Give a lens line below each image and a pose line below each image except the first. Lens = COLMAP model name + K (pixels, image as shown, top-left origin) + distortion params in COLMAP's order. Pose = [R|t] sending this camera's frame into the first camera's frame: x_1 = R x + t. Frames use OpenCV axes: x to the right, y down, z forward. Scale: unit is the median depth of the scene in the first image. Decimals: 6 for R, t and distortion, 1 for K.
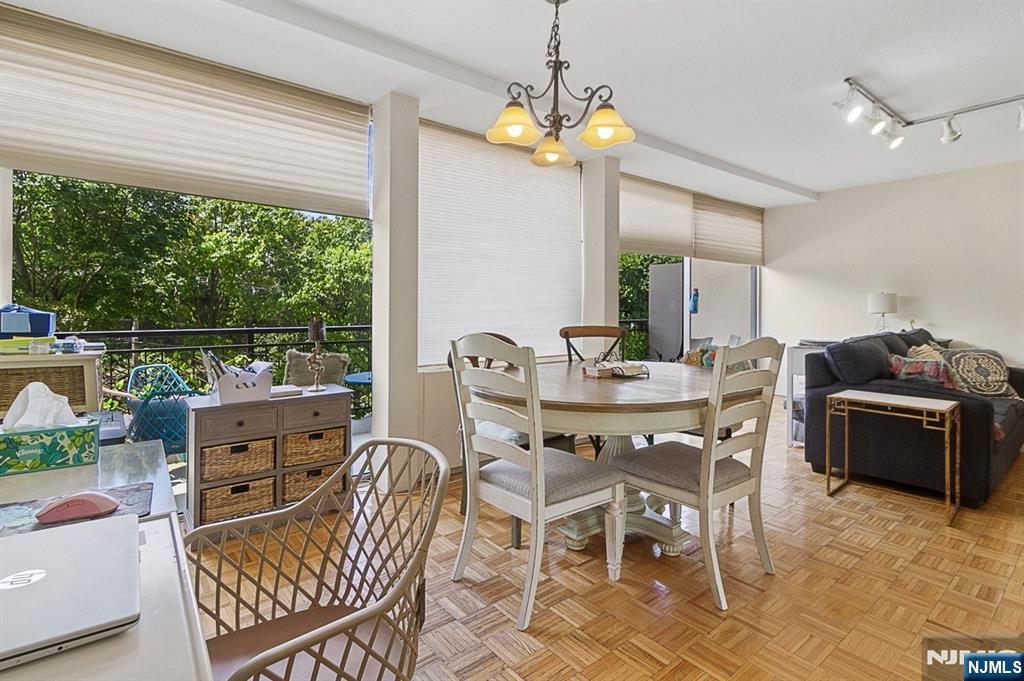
lens RADIAL K [[492.1, 0, 527.8], [0, 492.1, 311.5], [0, 0, 1]] dist [0.012375, 0.000194]
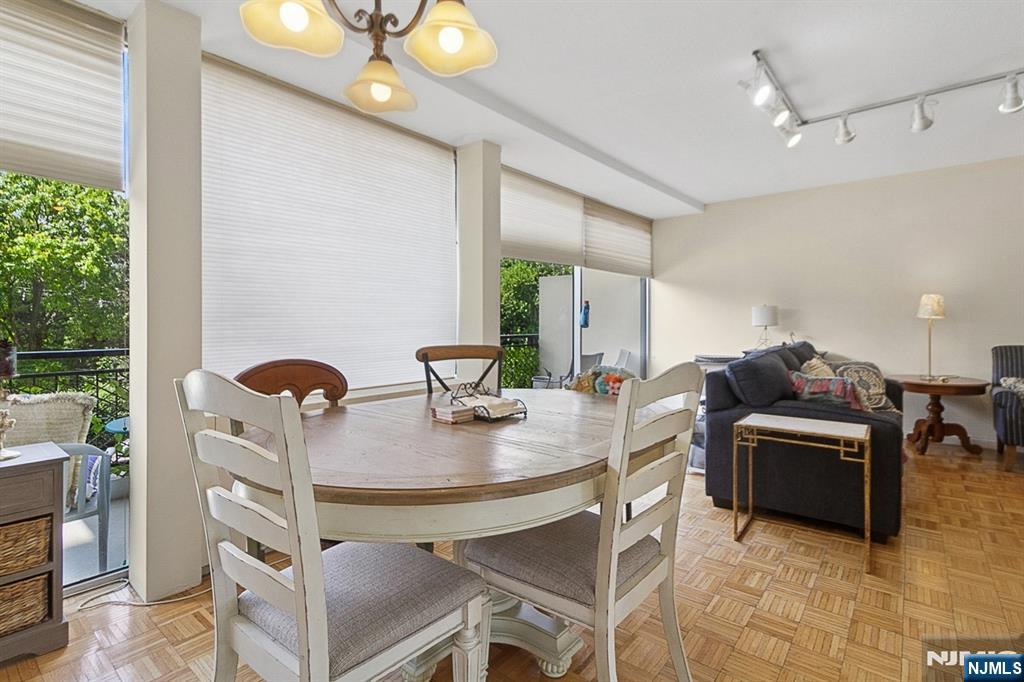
lens RADIAL K [[492.1, 0, 513.5], [0, 492.1, 337.7], [0, 0, 1]] dist [0.012375, 0.000194]
pose [[0.983356, -0.010716, 0.181373, 0.071944], [0.006550, 0.999701, 0.023557, -0.000115], [-0.181571, -0.021977, 0.983132, 0.217935]]
